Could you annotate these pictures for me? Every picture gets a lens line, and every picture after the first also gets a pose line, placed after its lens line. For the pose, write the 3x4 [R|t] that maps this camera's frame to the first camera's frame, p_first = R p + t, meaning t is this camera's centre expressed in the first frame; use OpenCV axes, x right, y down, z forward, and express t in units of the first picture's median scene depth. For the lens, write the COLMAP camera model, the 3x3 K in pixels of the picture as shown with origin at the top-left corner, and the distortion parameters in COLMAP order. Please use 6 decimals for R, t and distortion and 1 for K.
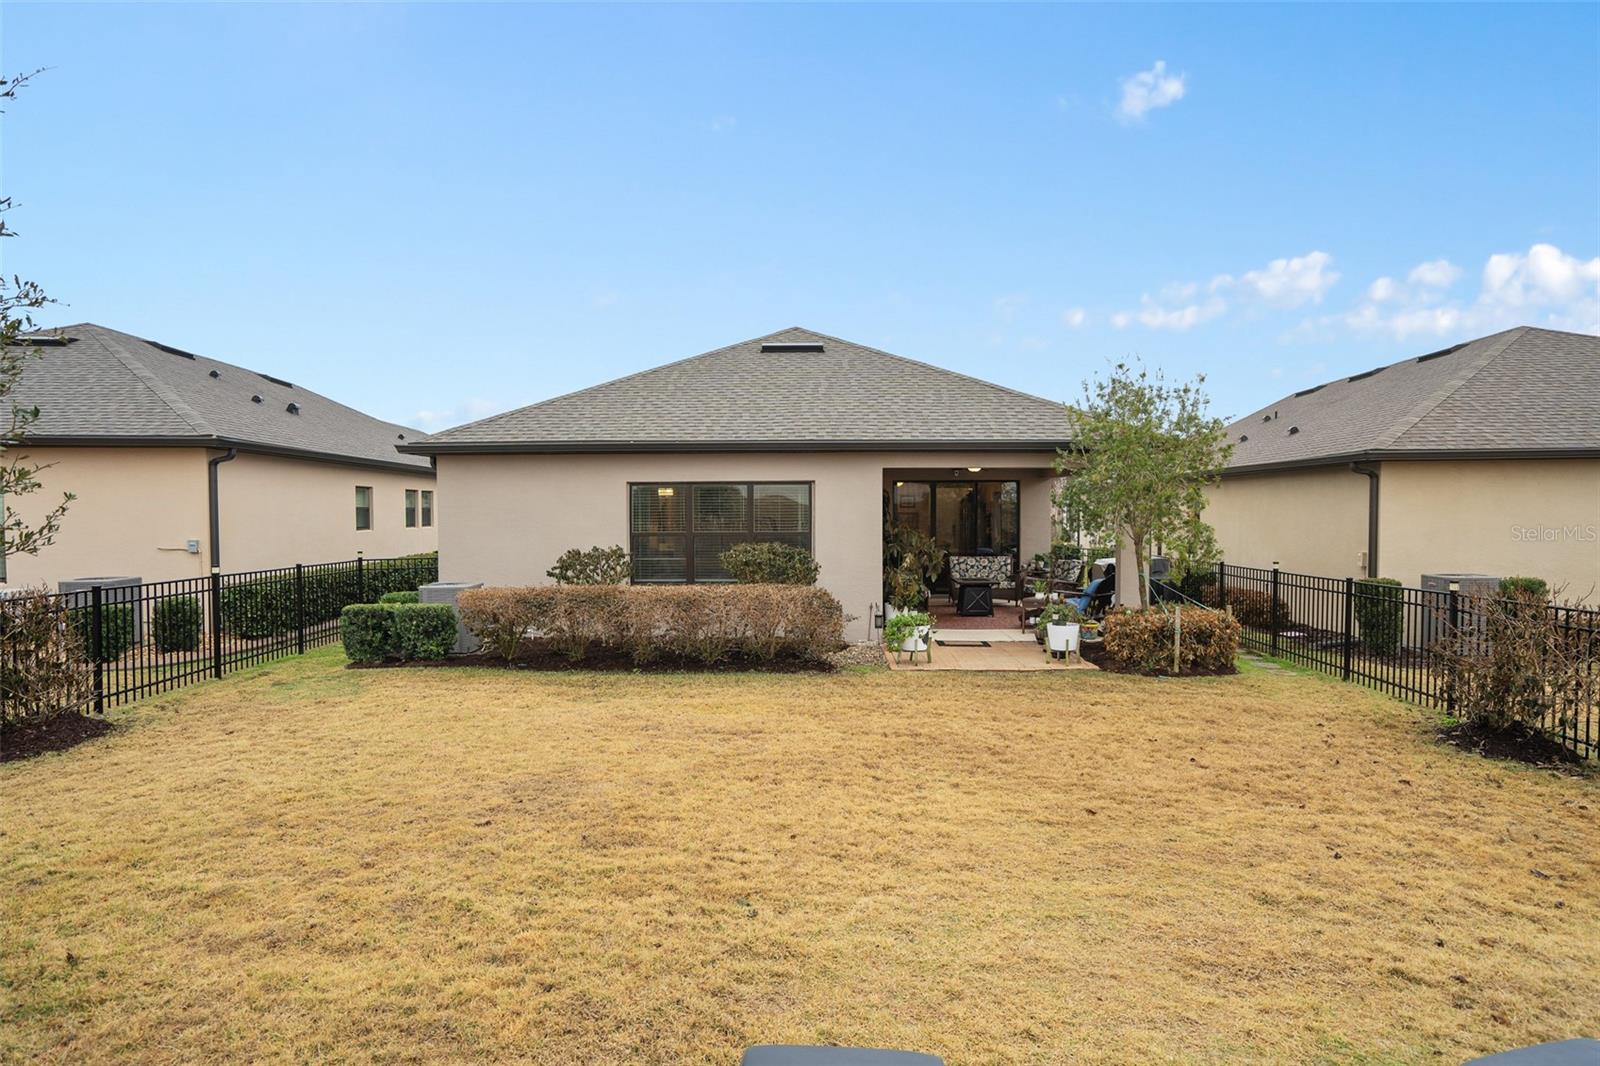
lens RADIAL K [[877.8, 0, 800.0], [0, 877.8, 533.0], [0, 0, 1]] dist [-0.022716, 0.000392]
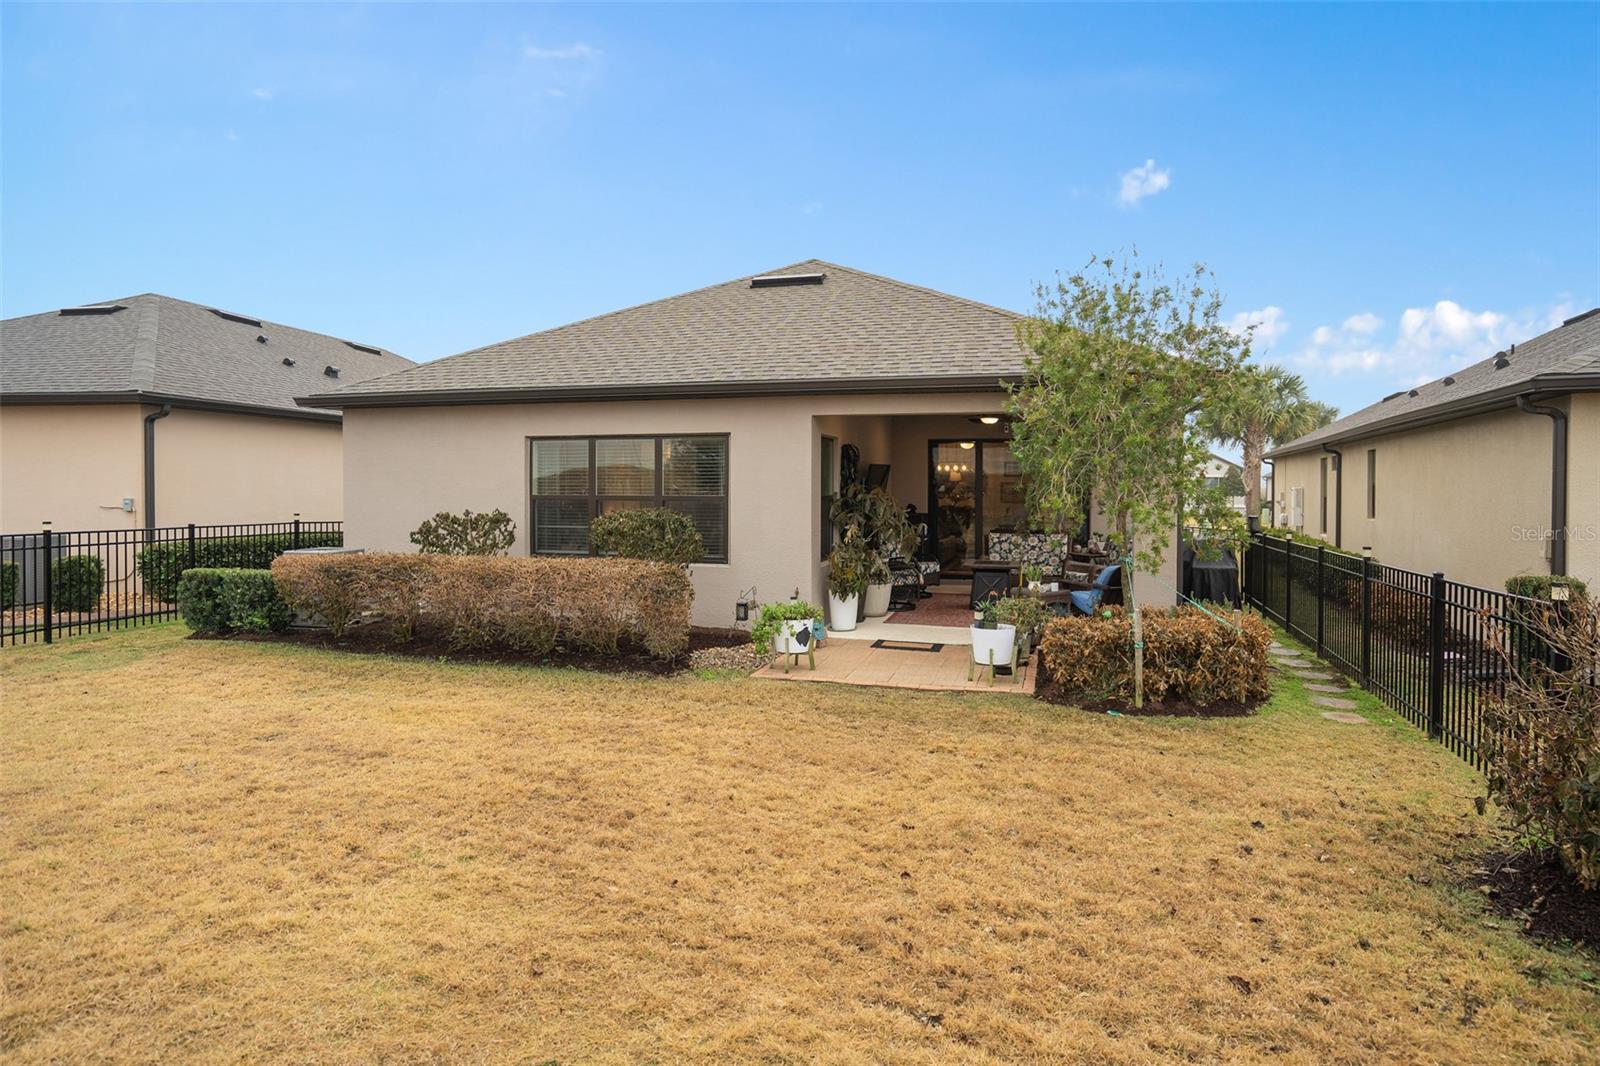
lens RADIAL K [[904.4, 0, 801.5], [0, 904.4, 493.4], [0, 0, 1]] dist [-0.018363, 0.001738]
pose [[0.965567, 0.008682, -0.260011, 0.307924], [-0.013571, 0.999763, -0.017012, 0.009758], [0.259802, 0.019955, 0.965456, 0.227393]]
